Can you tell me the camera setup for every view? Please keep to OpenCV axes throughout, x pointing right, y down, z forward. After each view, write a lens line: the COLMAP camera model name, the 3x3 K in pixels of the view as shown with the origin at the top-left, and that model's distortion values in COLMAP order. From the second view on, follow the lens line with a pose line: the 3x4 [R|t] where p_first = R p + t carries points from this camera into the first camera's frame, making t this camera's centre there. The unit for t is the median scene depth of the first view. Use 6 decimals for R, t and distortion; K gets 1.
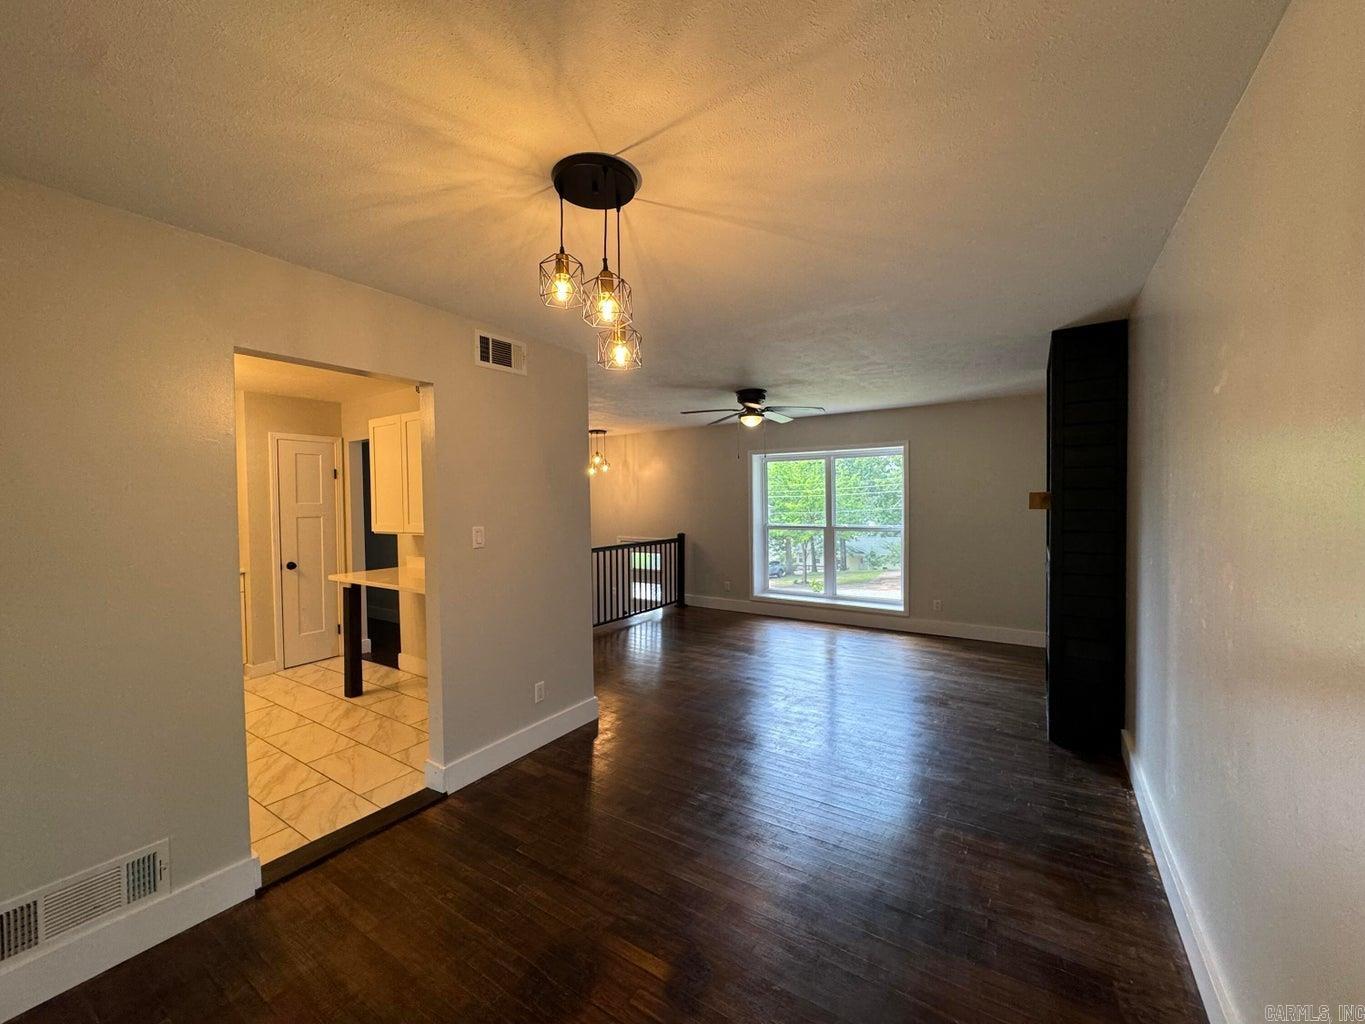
lens RADIAL K [[544.5, 0, 680.2], [0, 544.5, 511.3], [0, 0, 1]] dist [-0.000807, 0.000534]
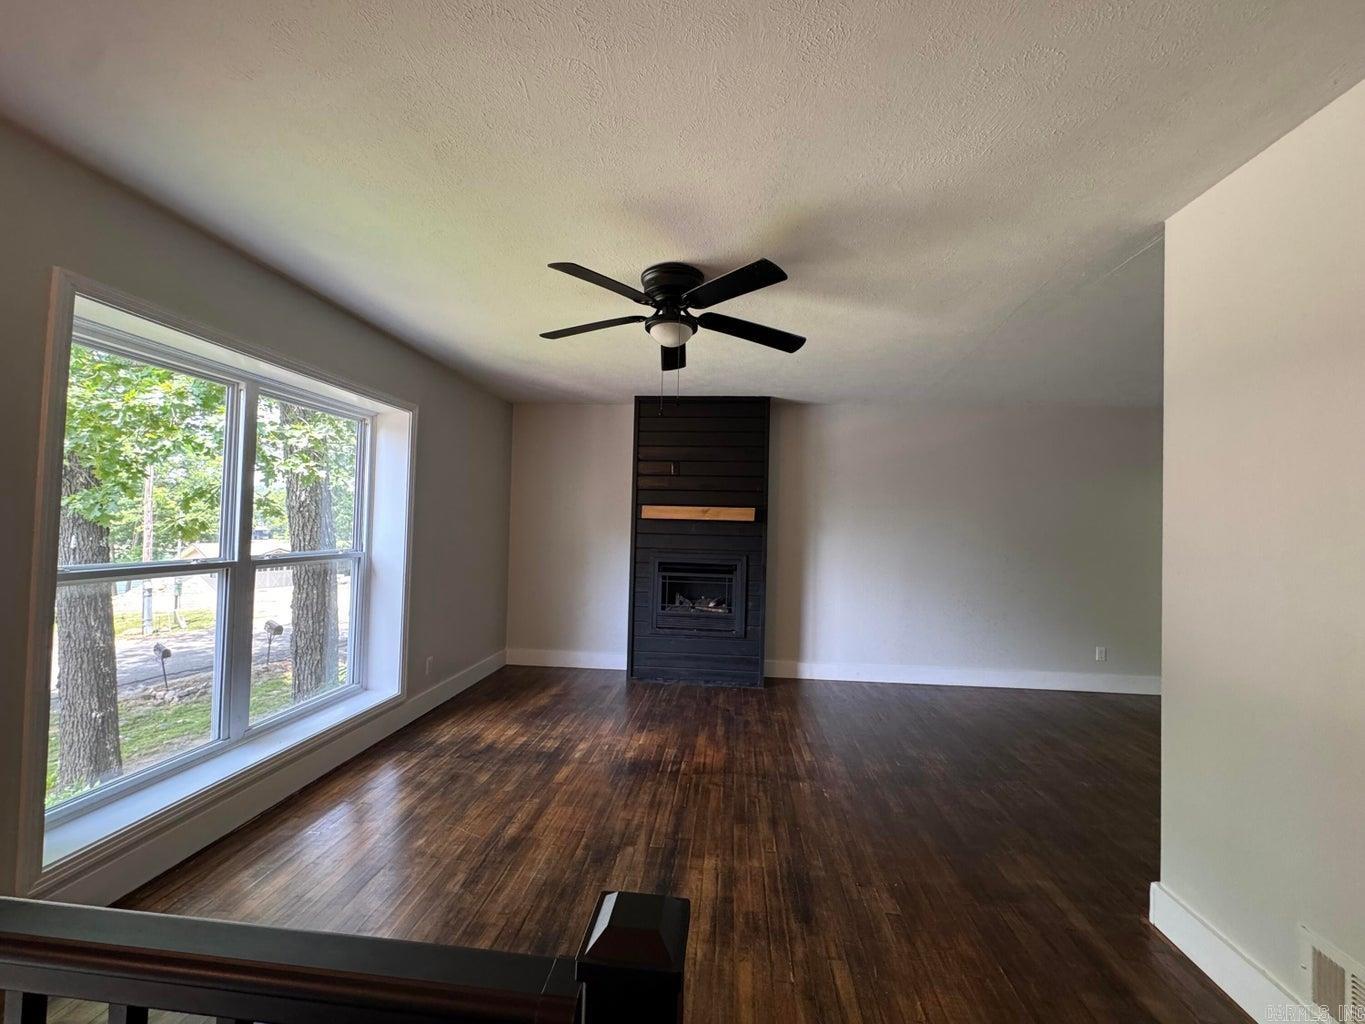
lens RADIAL K [[544.5, 0, 680.2], [0, 544.5, 511.3], [0, 0, 1]] dist [-0.000807, 0.000534]
pose [[-0.468647, 0.022350, 0.883103, -0.305269], [0.000927, 0.999692, -0.024809, 0.004009], [-0.883385, -0.010808, -0.468523, 1.242953]]
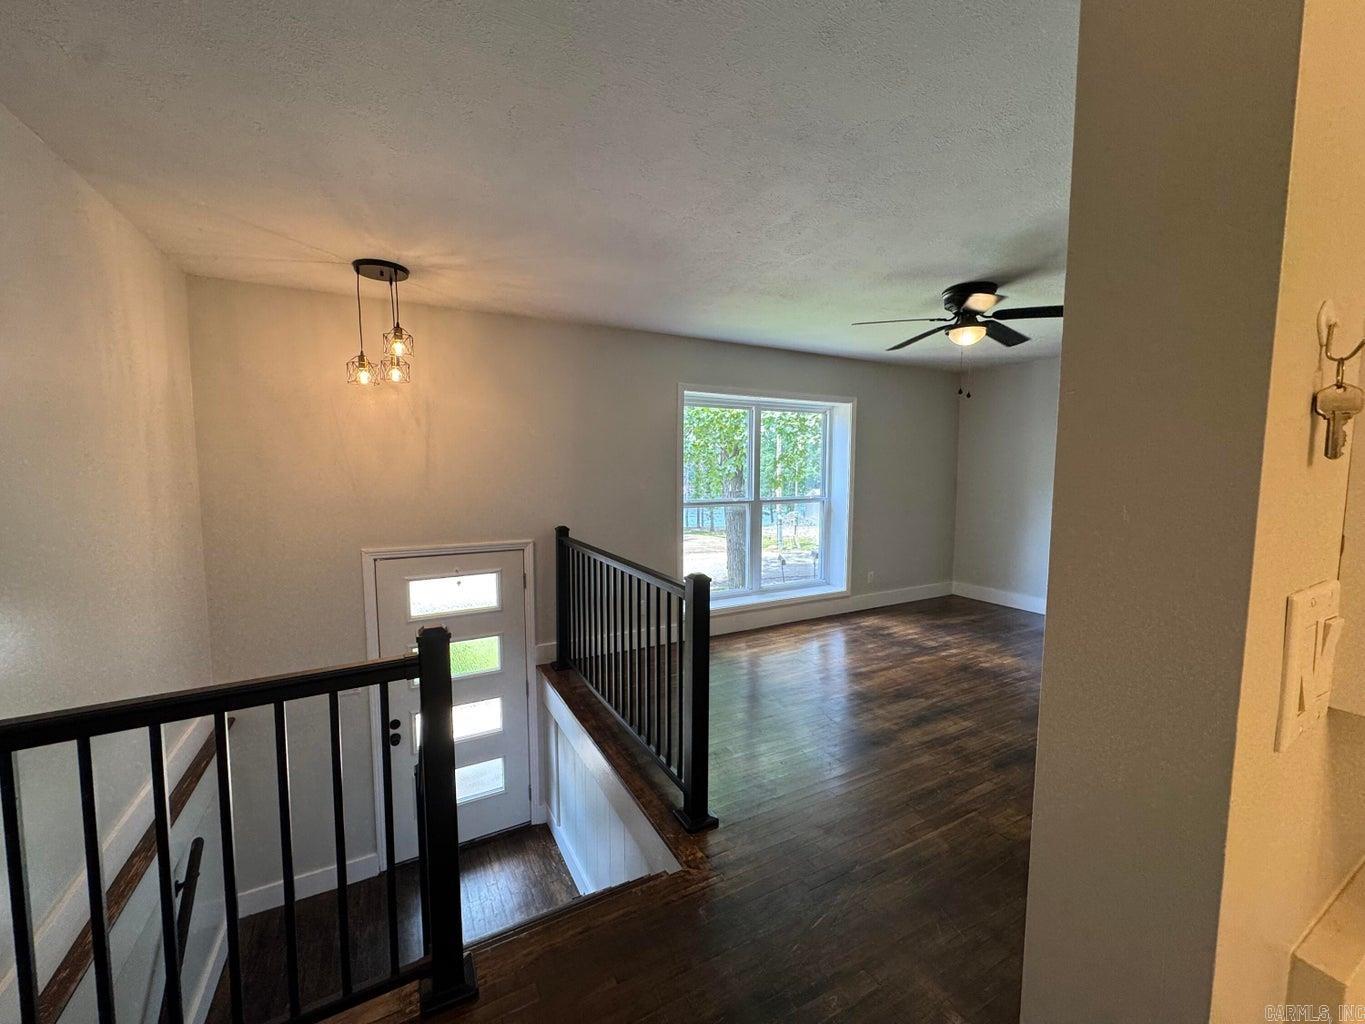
lens RADIAL K [[544.5, 0, 680.2], [0, 544.5, 511.3], [0, 0, 1]] dist [-0.000807, 0.000534]
pose [[0.469535, -0.062689, 0.880685, -0.606820], [0.014000, 0.997879, 0.063567, -0.007269], [-0.882803, -0.017517, 0.469417, 1.012388]]
